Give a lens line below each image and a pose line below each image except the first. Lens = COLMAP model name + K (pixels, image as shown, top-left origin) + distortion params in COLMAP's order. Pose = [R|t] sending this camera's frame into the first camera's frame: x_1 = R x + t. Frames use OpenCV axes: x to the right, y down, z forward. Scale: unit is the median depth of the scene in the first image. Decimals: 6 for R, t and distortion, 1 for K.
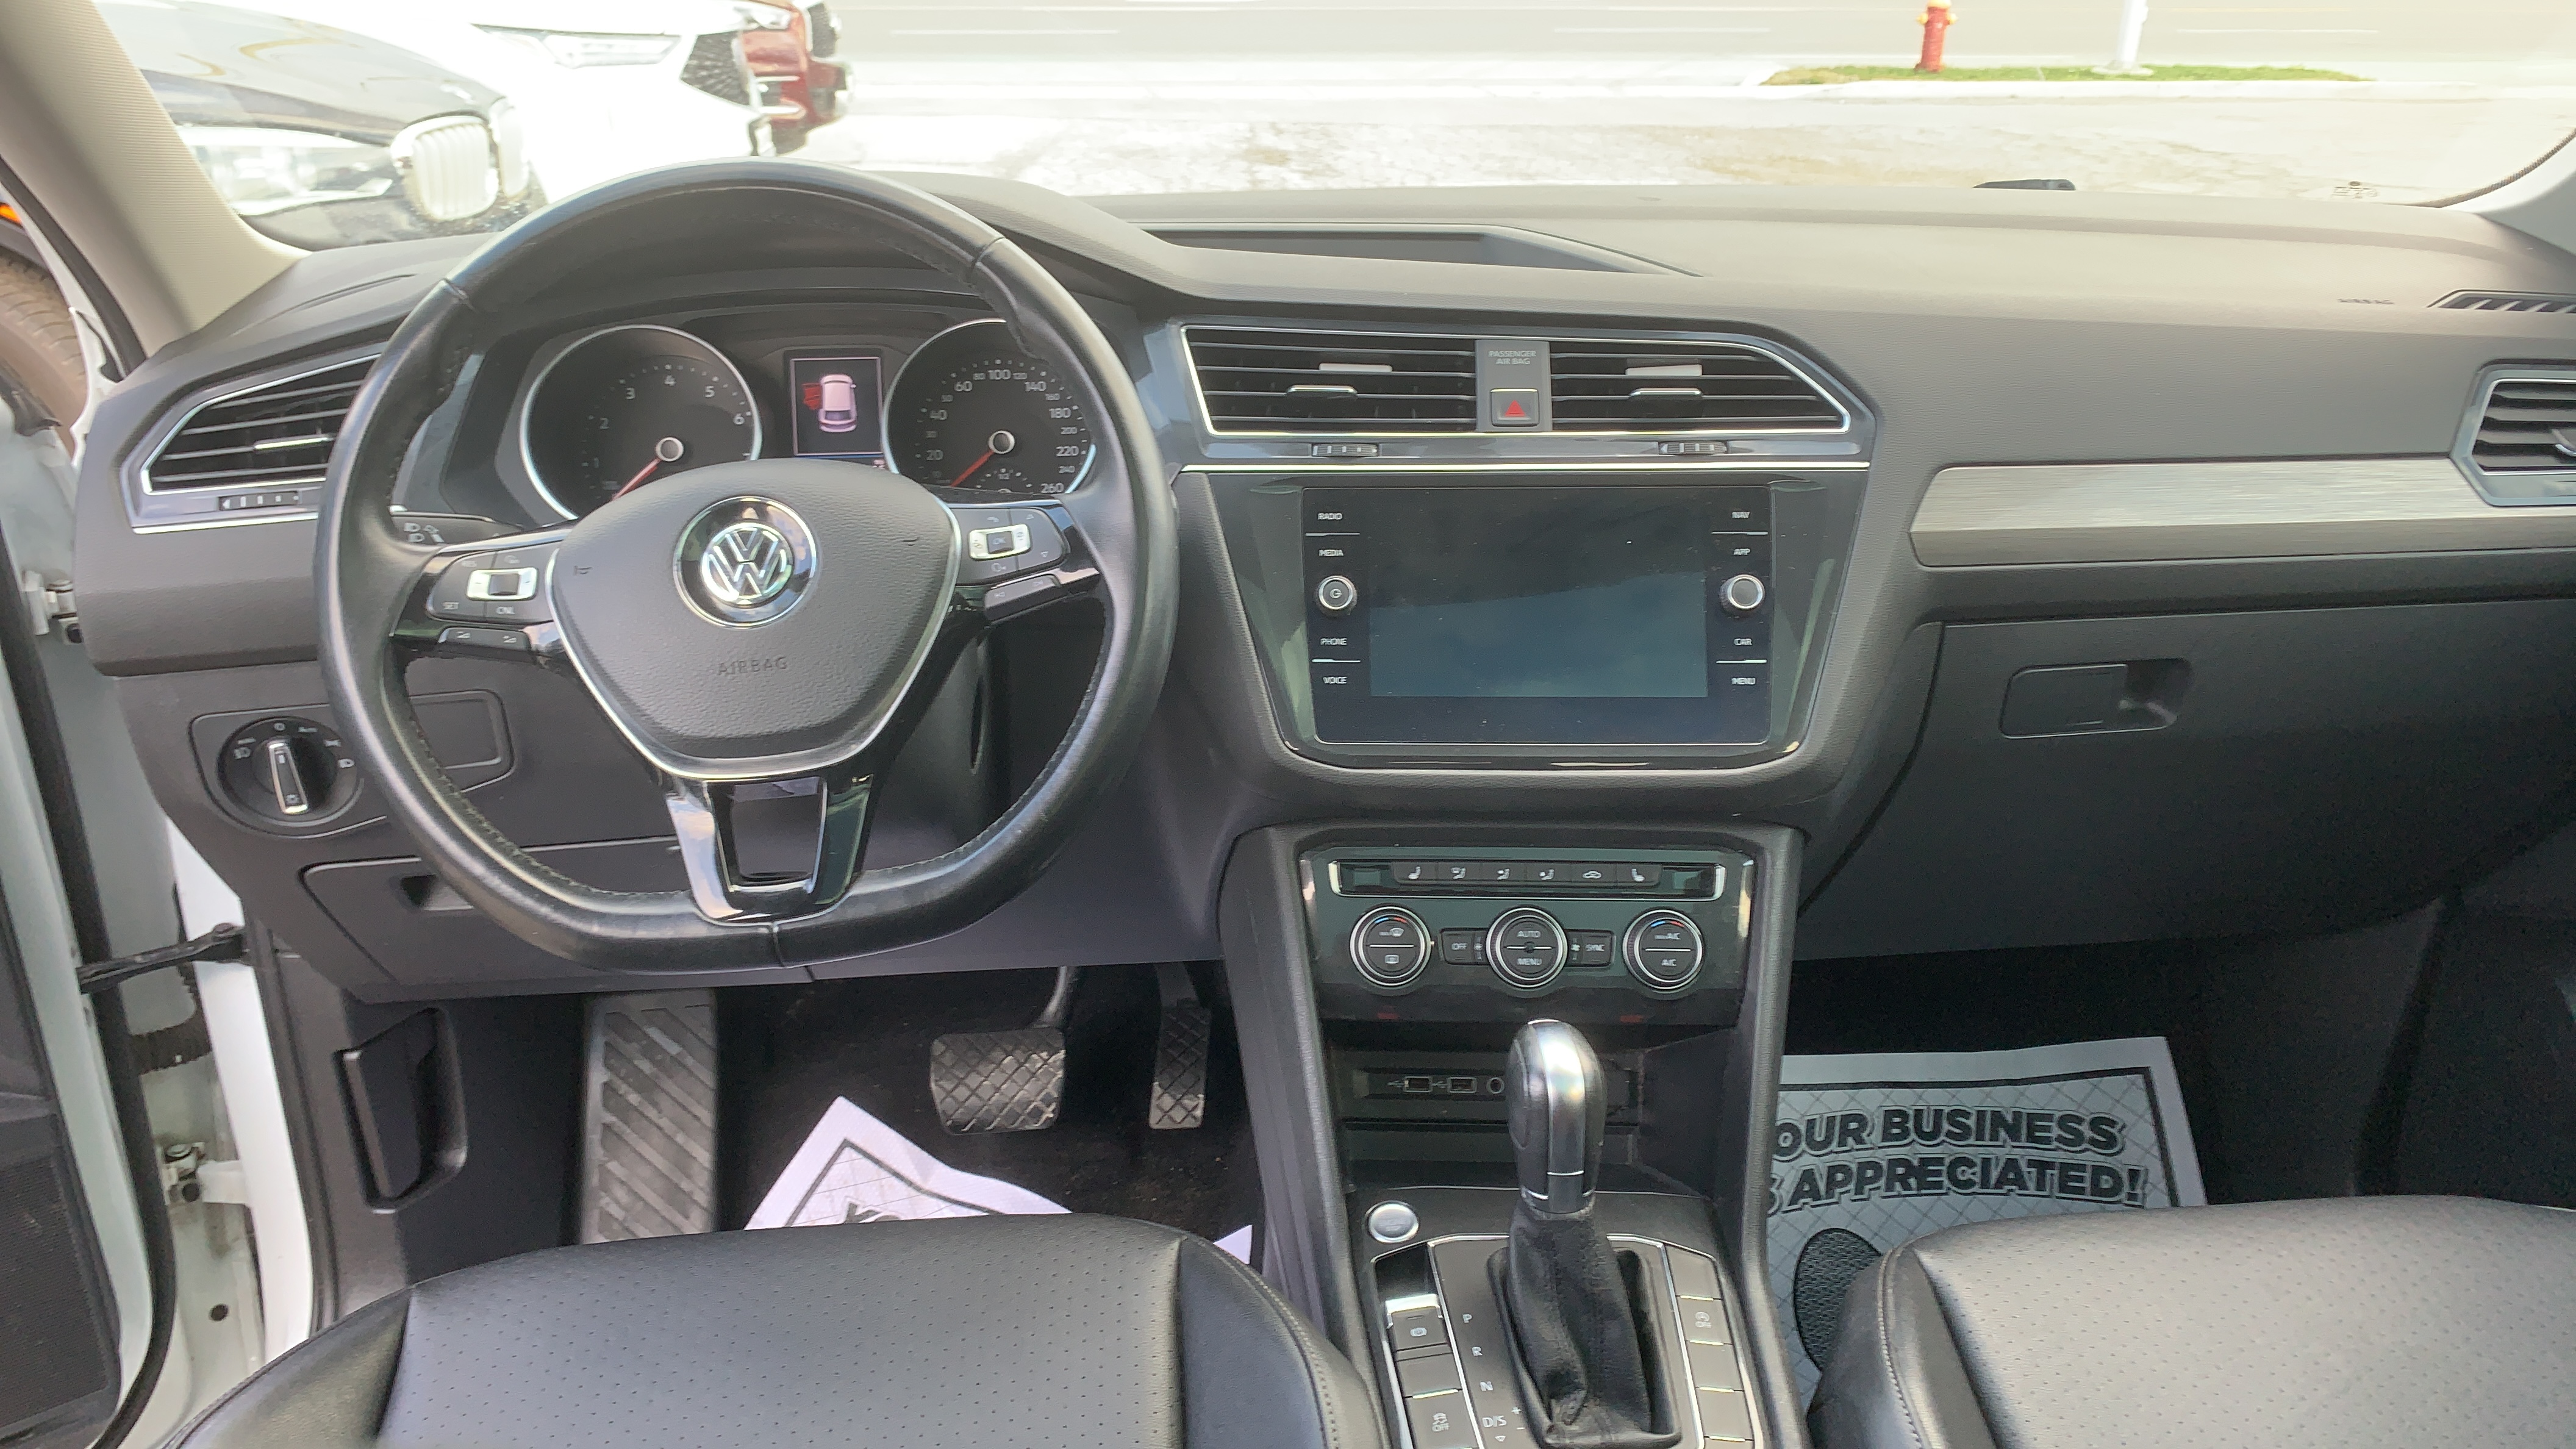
lens RADIAL K [[1936.0, 0, 1278.2], [0, 1936.0, 713.6], [0, 0, 1]] dist [0.024480, -0.010311]
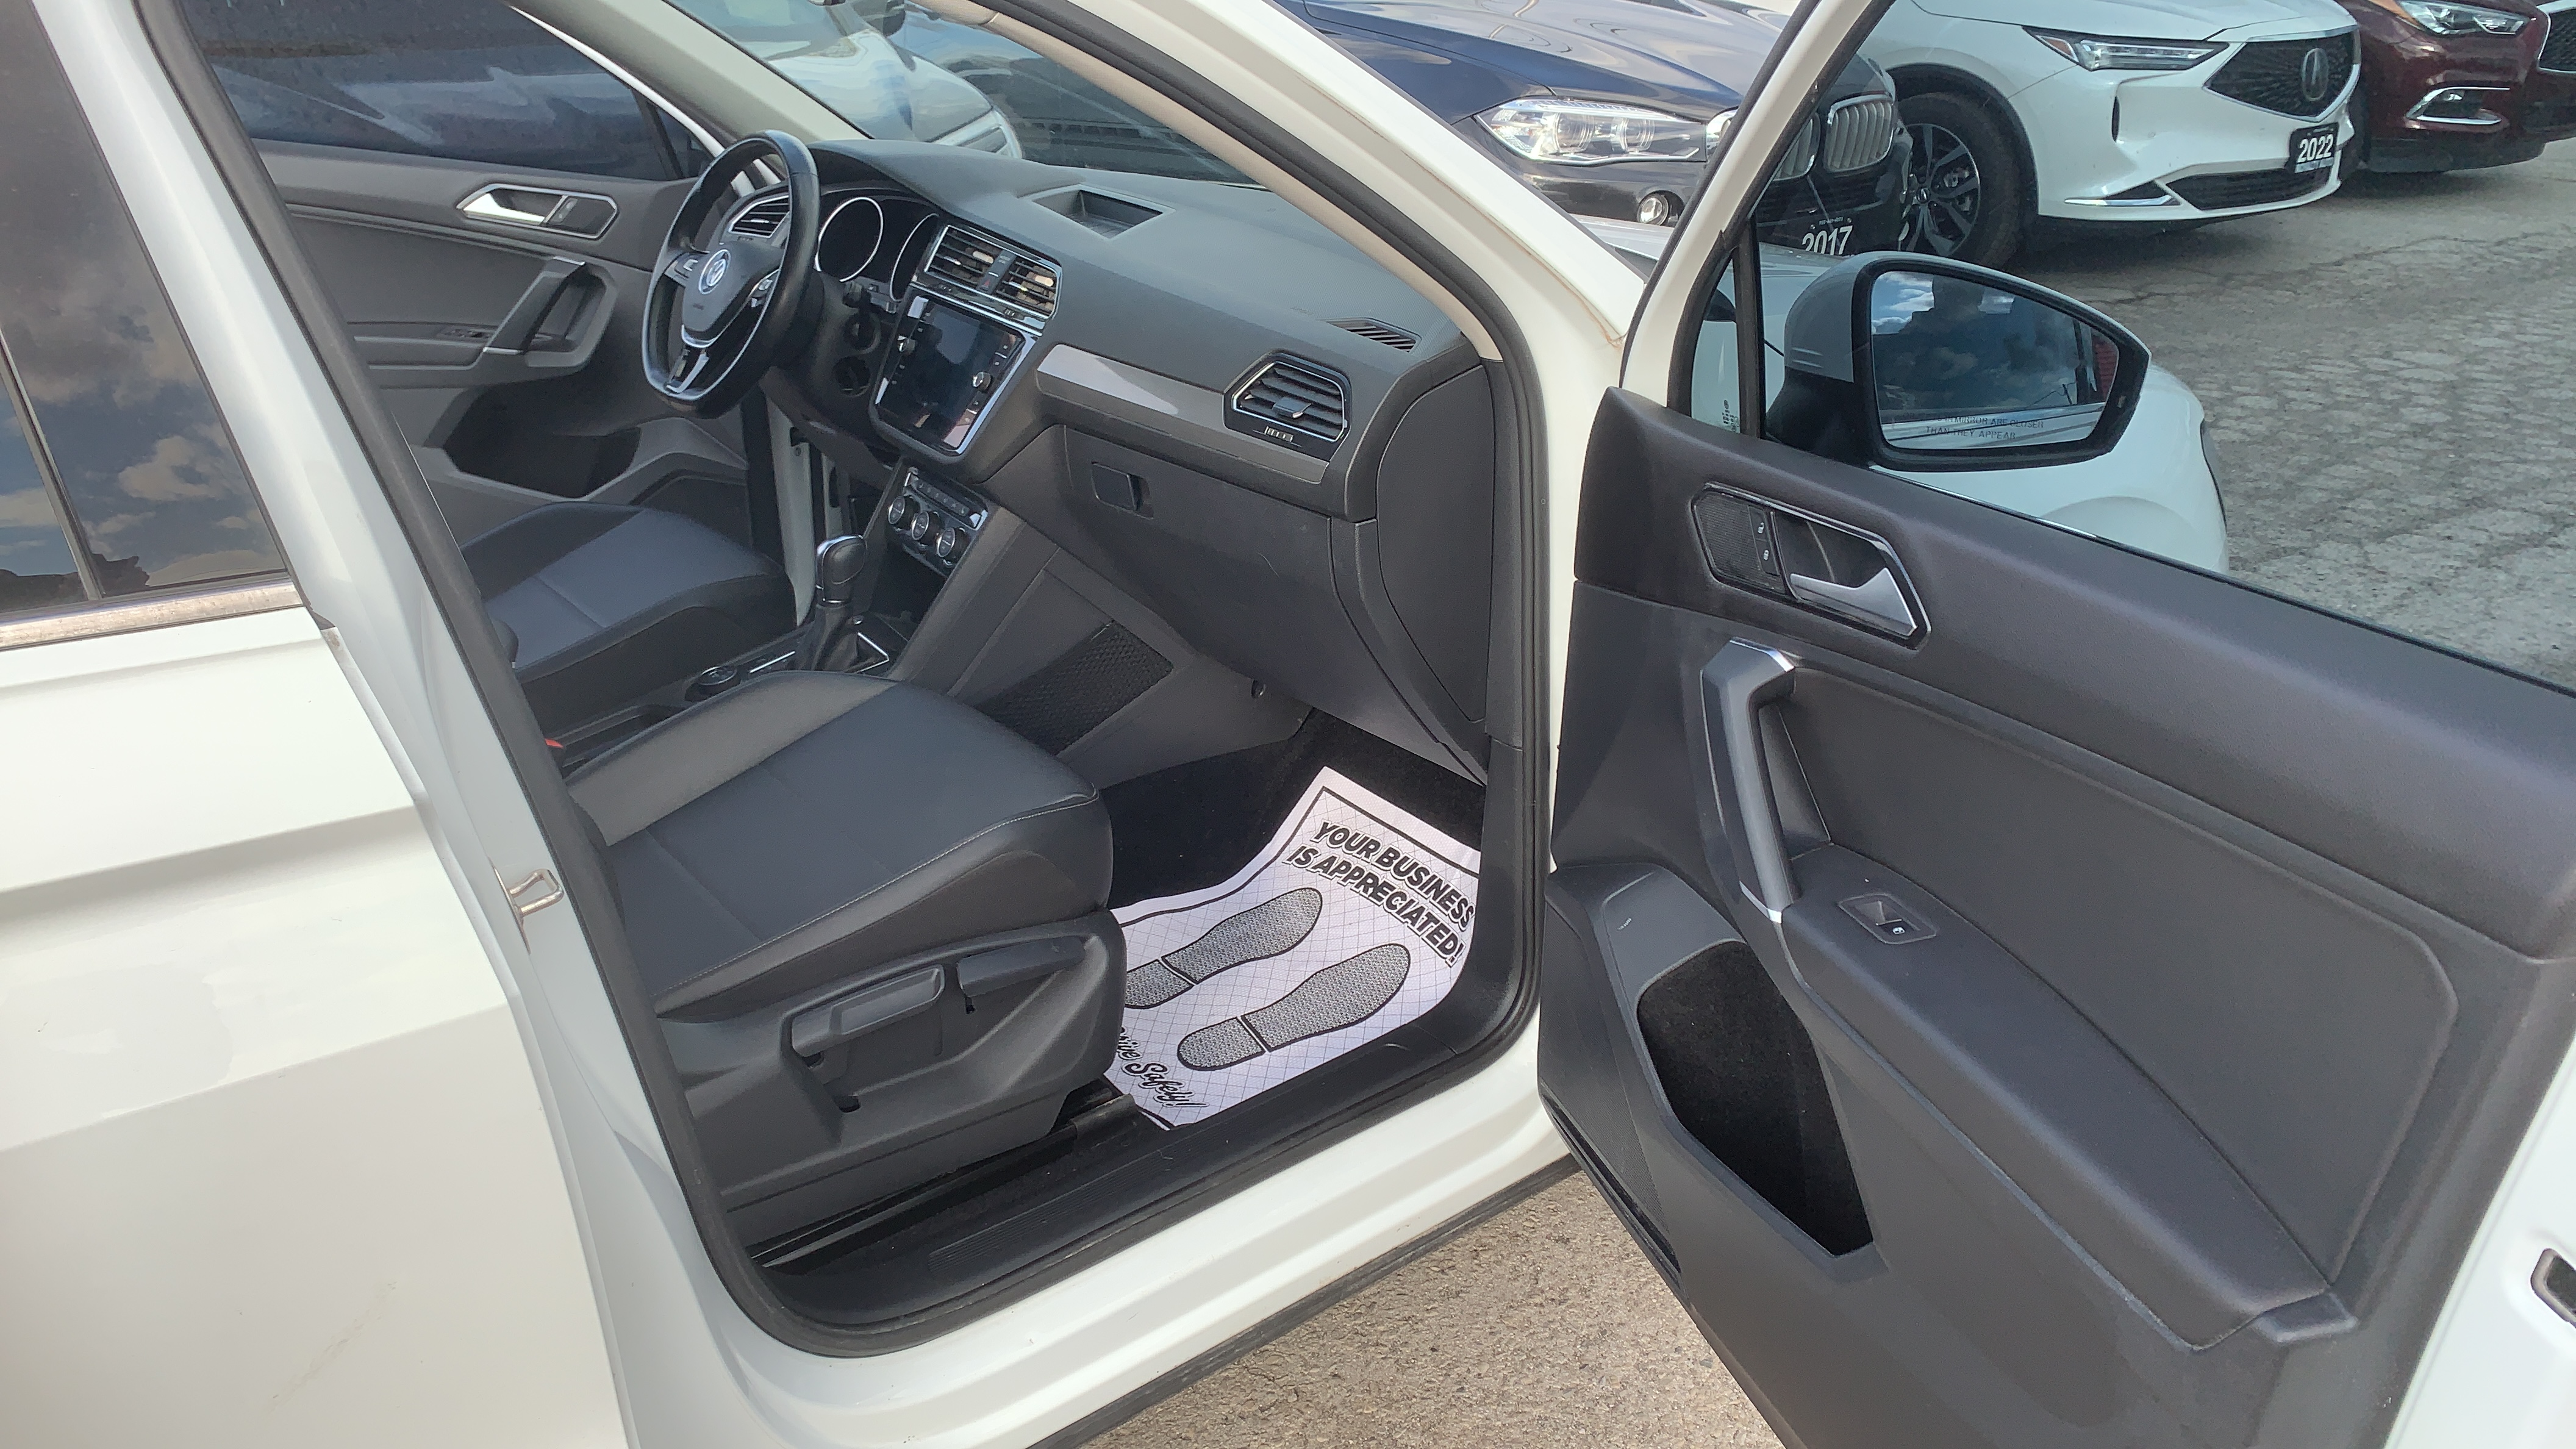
lens RADIAL K [[1936.0, 0, 1286.1], [0, 1936.0, 722.2], [0, 0, 1]] dist [0.024480, -0.010311]
pose [[0.531813, 0.327796, -0.780849, 1.415476], [-0.311546, 0.933117, 0.179532, -0.128211], [0.787473, 0.147793, 0.598367, 0.034966]]
